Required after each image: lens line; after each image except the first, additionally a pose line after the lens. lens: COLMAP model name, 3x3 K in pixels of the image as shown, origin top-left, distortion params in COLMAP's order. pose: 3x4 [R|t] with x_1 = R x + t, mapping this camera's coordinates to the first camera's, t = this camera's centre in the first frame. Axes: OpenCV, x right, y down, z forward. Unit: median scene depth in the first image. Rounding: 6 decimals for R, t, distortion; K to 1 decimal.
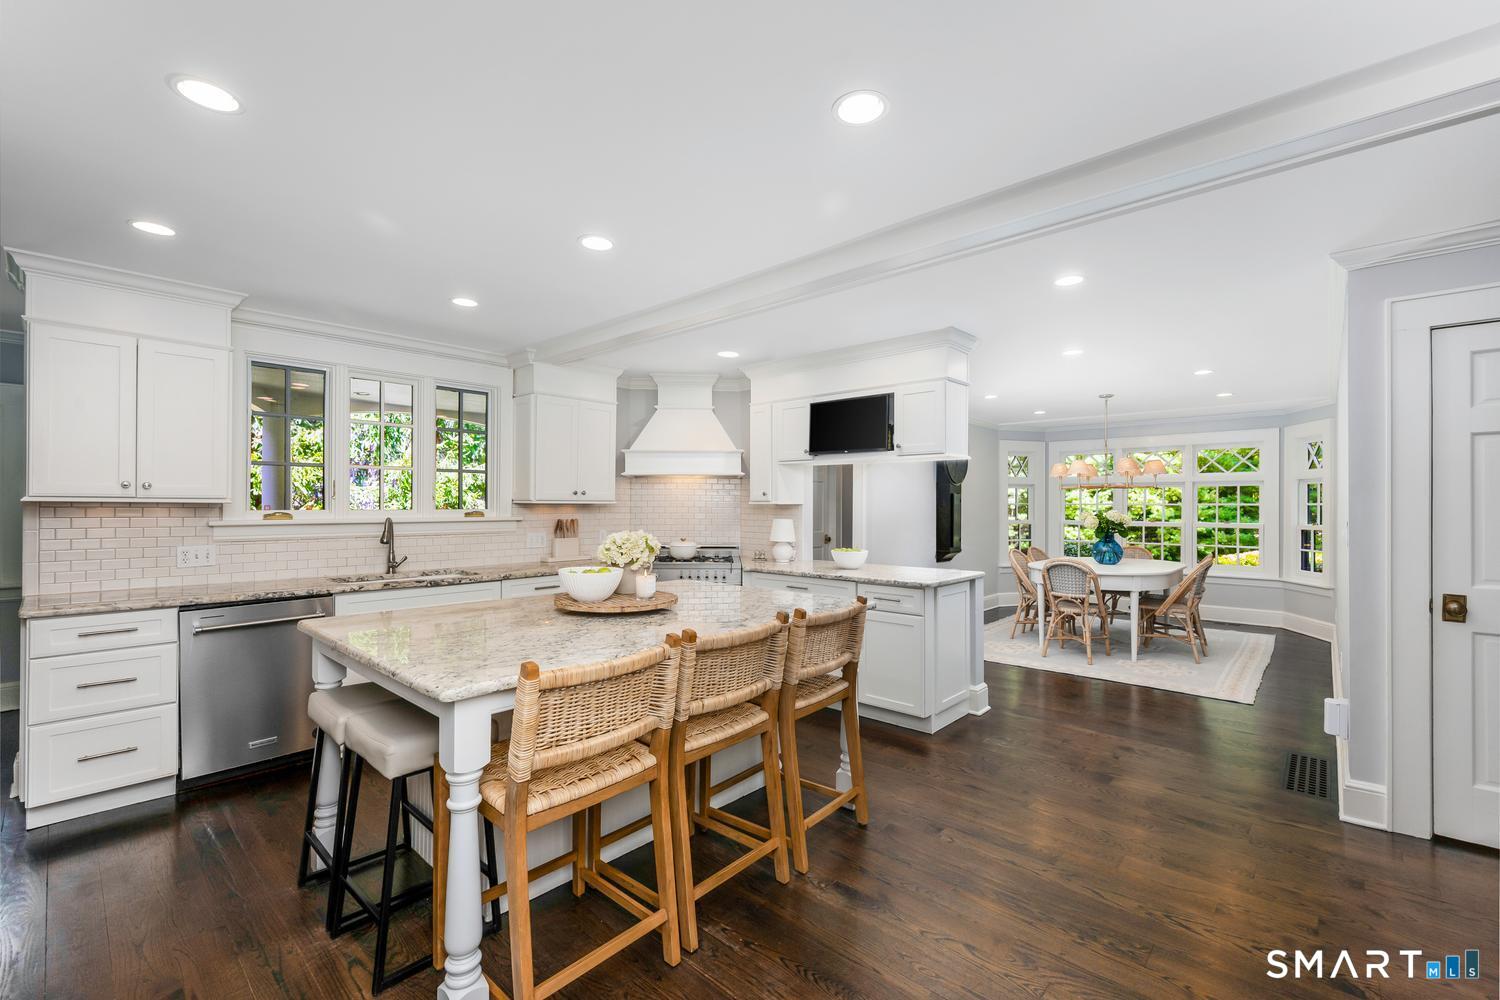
lens RADIAL K [[630.7, 0, 778.8], [0, 630.7, 500.4], [0, 0, 1]] dist [0.002651, -0.000280]
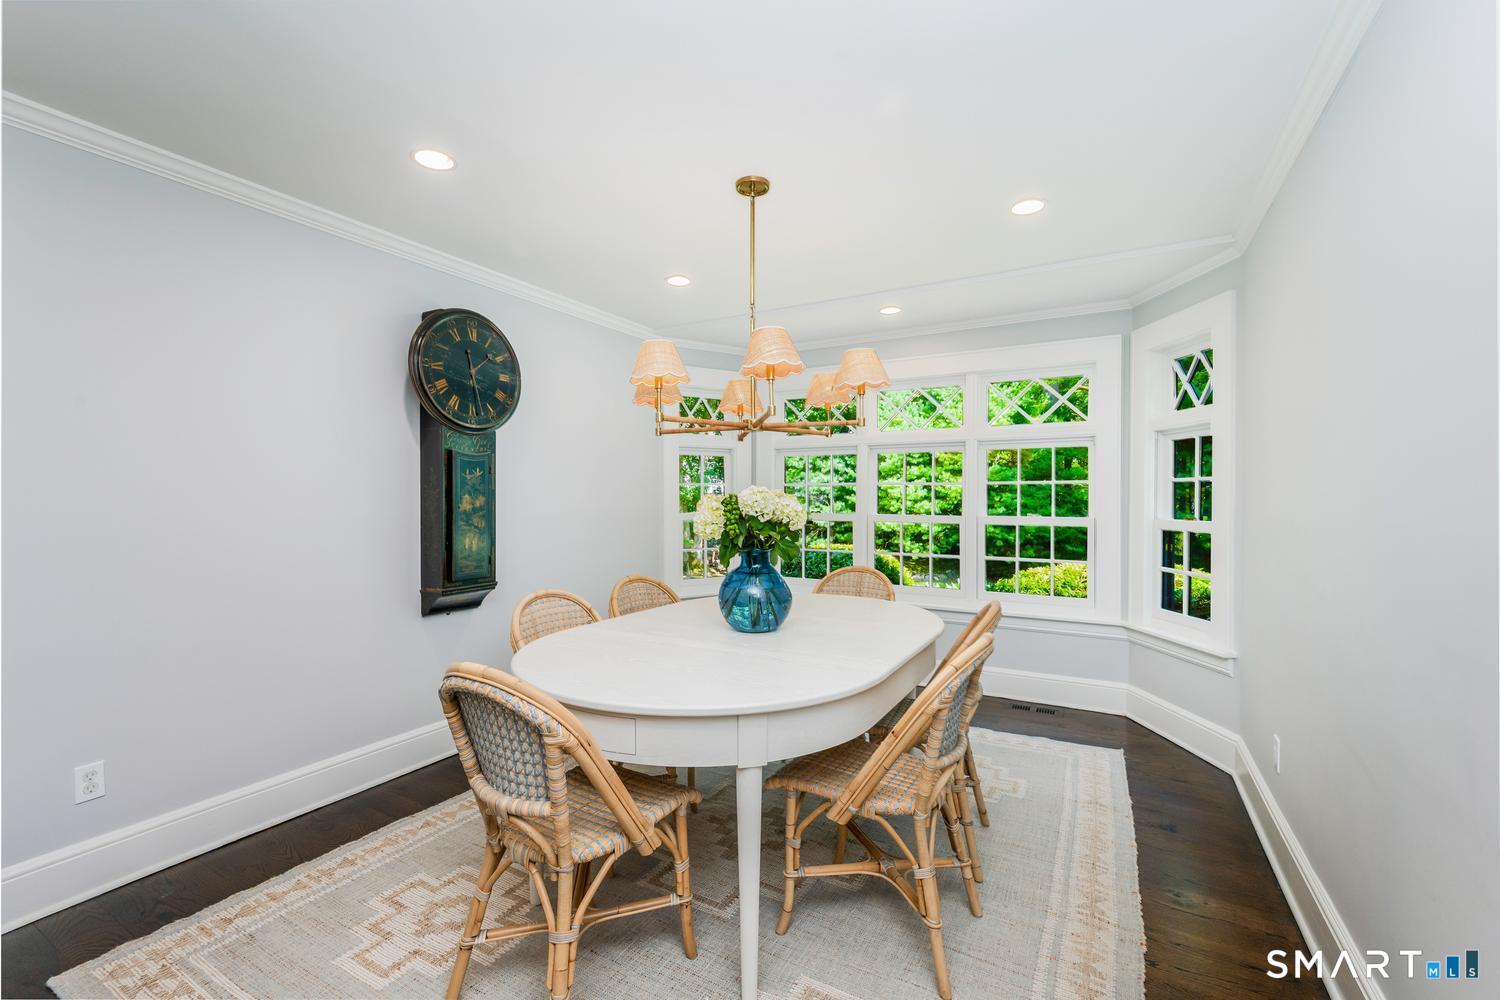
lens RADIAL K [[630.7, 0, 757.1], [0, 630.7, 506.9], [0, 0, 1]] dist [0.002651, -0.000280]
pose [[0.983249, -0.004432, 0.182214, 0.410045], [0.001746, 0.999887, 0.014899, 0.019556], [-0.182259, -0.014331, 0.983146, 0.556003]]
